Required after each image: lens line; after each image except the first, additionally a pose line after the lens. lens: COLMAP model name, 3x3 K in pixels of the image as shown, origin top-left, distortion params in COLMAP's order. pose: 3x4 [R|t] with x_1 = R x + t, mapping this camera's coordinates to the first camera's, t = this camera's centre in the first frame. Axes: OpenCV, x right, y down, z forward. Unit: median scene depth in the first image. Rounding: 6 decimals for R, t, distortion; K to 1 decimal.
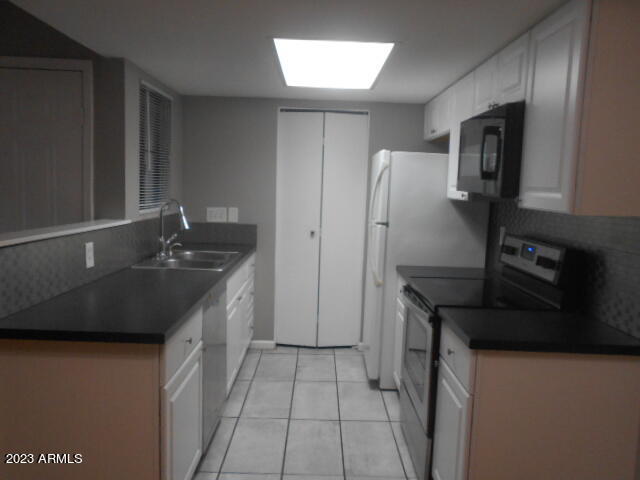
lens RADIAL K [[512.4, 0, 328.5], [0, 512.4, 237.8], [0, 0, 1]] dist [-0.042877, -0.001741]
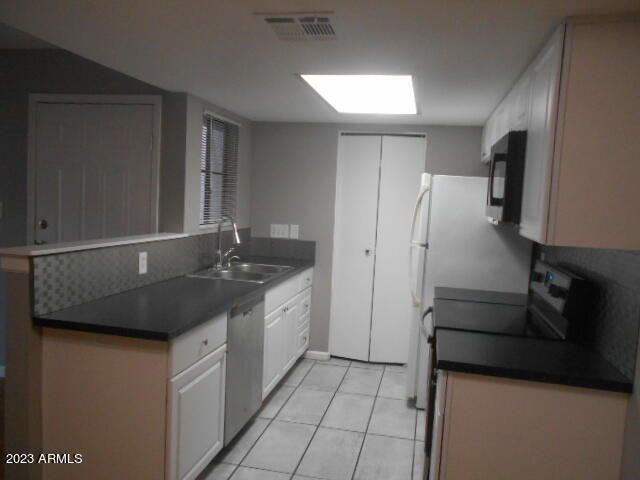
lens RADIAL K [[512.4, 0, 328.5], [0, 512.4, 237.8], [0, 0, 1]] dist [-0.042877, -0.001741]
pose [[0.976034, 0.033387, -0.215040, 0.146844], [-0.040002, 0.998849, -0.026479, -0.007723], [0.213908, 0.034446, 0.976246, -0.040178]]
